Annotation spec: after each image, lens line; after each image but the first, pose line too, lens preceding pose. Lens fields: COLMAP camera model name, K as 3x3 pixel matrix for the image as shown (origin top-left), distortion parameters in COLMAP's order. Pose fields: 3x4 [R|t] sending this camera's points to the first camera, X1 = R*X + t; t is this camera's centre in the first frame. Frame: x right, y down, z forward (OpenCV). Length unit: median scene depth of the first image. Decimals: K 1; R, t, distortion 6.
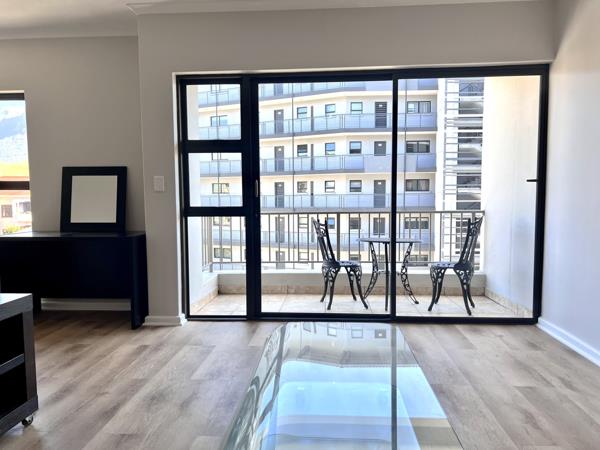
lens RADIAL K [[448.3, 0, 300.0], [0, 448.3, 225.0], [0, 0, 1]] dist [-0.001340, -0.000761]
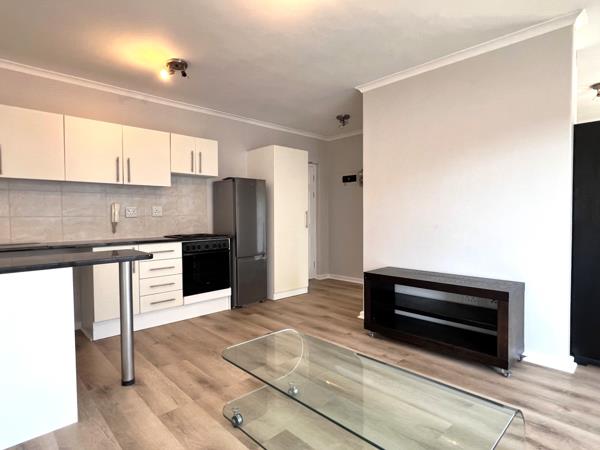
lens RADIAL K [[328.6, 0, 300.0], [0, 328.6, 225.0], [0, 0, 1]] dist [0.003148, 0.000110]
pose [[-0.677812, 0.028777, -0.734671, 0.596357], [-0.039269, 0.996391, 0.075258, -0.111721], [0.734185, 0.079860, -0.674236, 1.038897]]
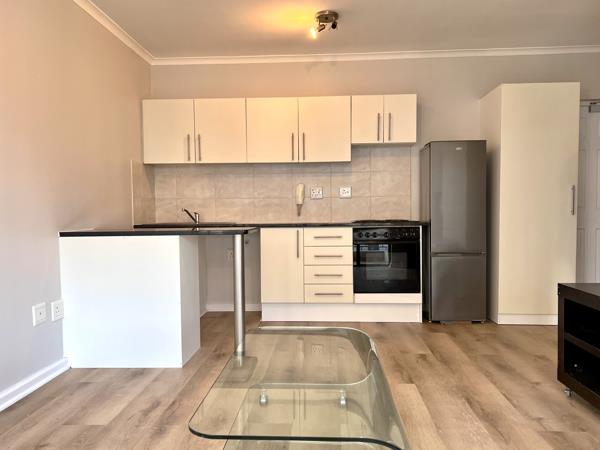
lens RADIAL K [[497.3, 0, 304.0], [0, 497.3, 233.8], [0, 0, 1]] dist [0.047642, -0.008908]
pose [[-0.999789, 0.014134, -0.014891, 0.072301], [0.012335, 0.993334, 0.114610, -0.093761], [0.016411, 0.114402, -0.993299, 1.510069]]
